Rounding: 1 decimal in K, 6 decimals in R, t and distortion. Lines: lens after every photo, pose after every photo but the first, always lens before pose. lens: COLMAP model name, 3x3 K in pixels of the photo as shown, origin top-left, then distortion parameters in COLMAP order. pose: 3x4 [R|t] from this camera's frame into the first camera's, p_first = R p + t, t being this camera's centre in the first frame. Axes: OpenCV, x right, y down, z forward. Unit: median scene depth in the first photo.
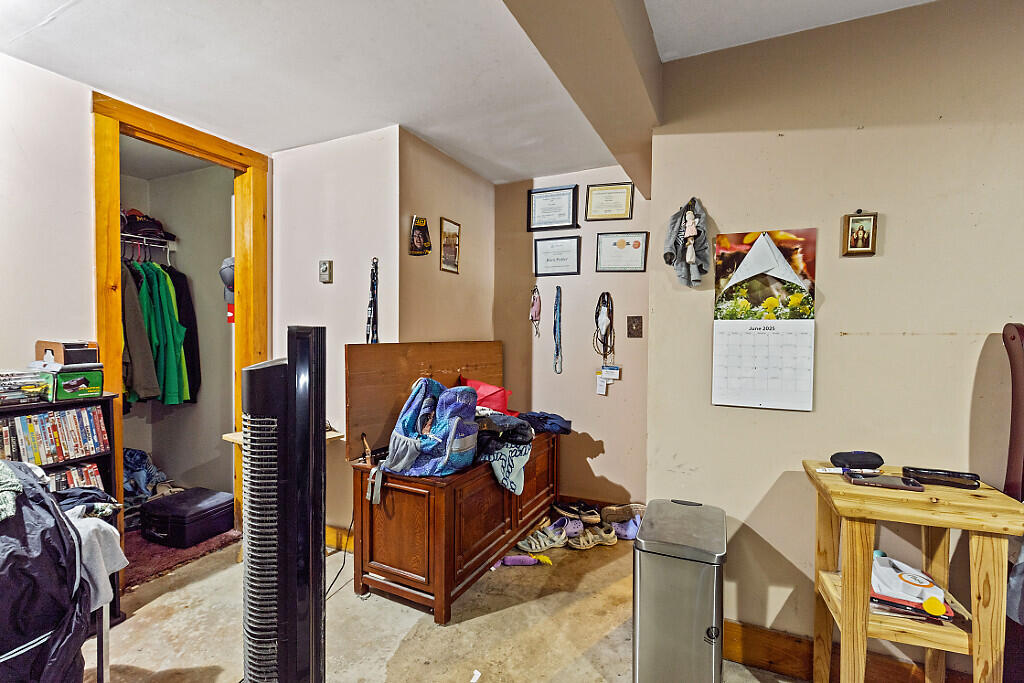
lens RADIAL K [[474.6, 0, 509.1], [0, 474.6, 345.9], [0, 0, 1]] dist [0.001132, -0.000404]
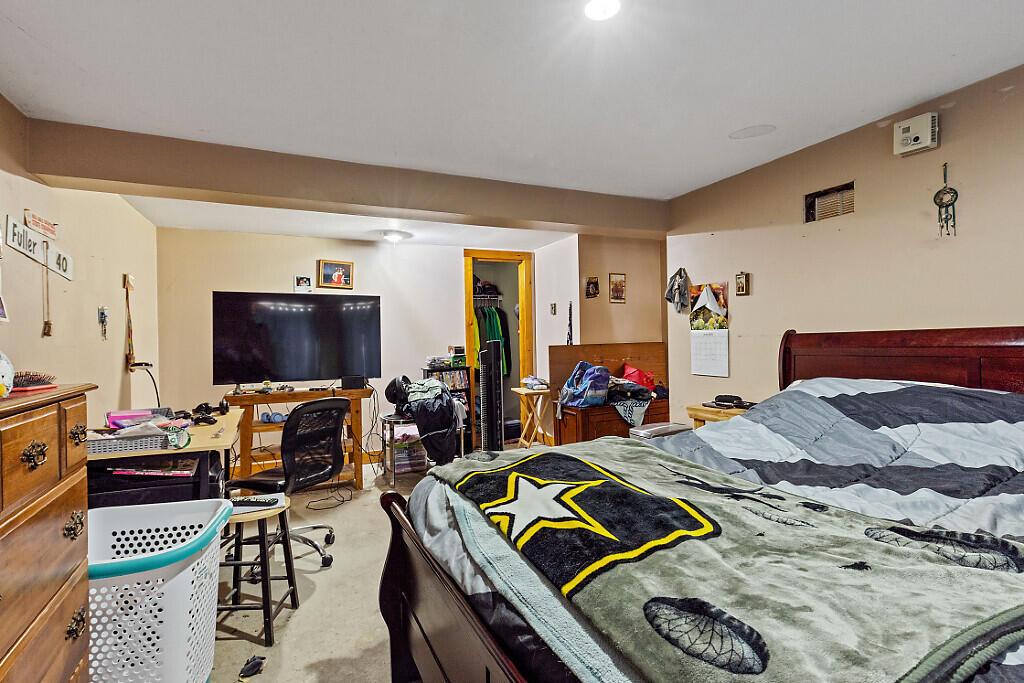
lens RADIAL K [[473.2, 0, 515.0], [0, 473.2, 339.4], [0, 0, 1]] dist [-0.000255, -0.001059]
pose [[0.779370, -0.022055, -0.626176, 0.948291], [0.010704, 0.999703, -0.021888, 0.014520], [0.626472, 0.010356, 0.779375, -0.832226]]
